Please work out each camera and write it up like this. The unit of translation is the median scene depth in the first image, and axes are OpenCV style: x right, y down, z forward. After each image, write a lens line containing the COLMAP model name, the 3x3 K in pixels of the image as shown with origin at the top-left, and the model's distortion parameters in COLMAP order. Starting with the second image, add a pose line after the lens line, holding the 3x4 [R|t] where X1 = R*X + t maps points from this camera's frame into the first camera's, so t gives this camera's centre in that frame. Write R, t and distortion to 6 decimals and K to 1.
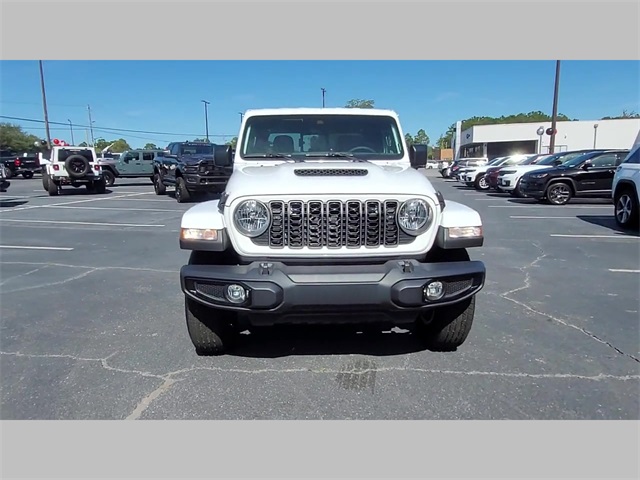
lens RADIAL K [[434.3, 0, 317.7], [0, 434.3, 243.2], [0, 0, 1]] dist [-0.007441, -0.001095]
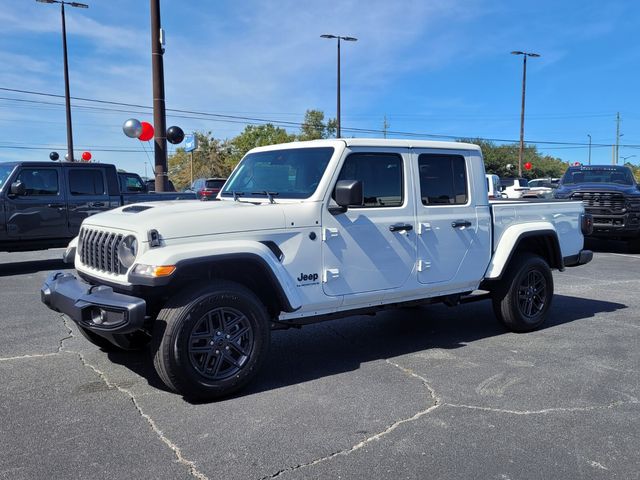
lens RADIAL K [[618.7, 0, 323.9], [0, 618.7, 253.1], [0, 0, 1]] dist [0.083035, -0.089910]
pose [[0.588703, 0.087177, -0.803635, 1.637230], [-0.155099, 0.987878, -0.006455, -0.112147], [0.793330, 0.128443, 0.595088, 0.419611]]
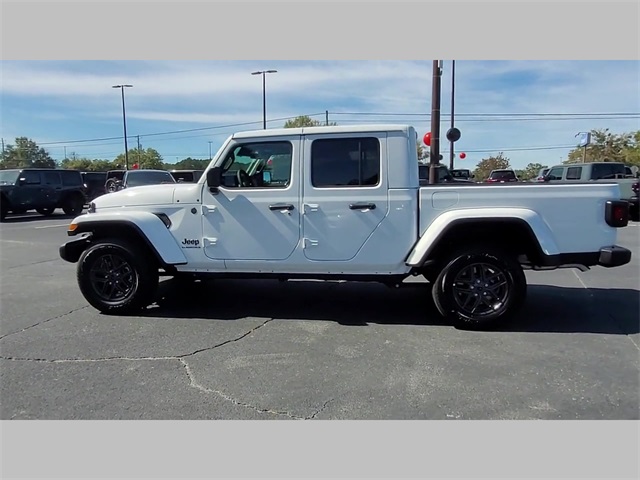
lens RADIAL K [[434.3, 0, 317.7], [0, 434.3, 243.2], [0, 0, 1]] dist [-0.007441, -0.001095]
pose [[-0.170735, 0.146093, -0.974426, 1.699986], [-0.171794, 0.969385, 0.175439, -0.389909], [0.970225, 0.197354, -0.140410, 2.012161]]
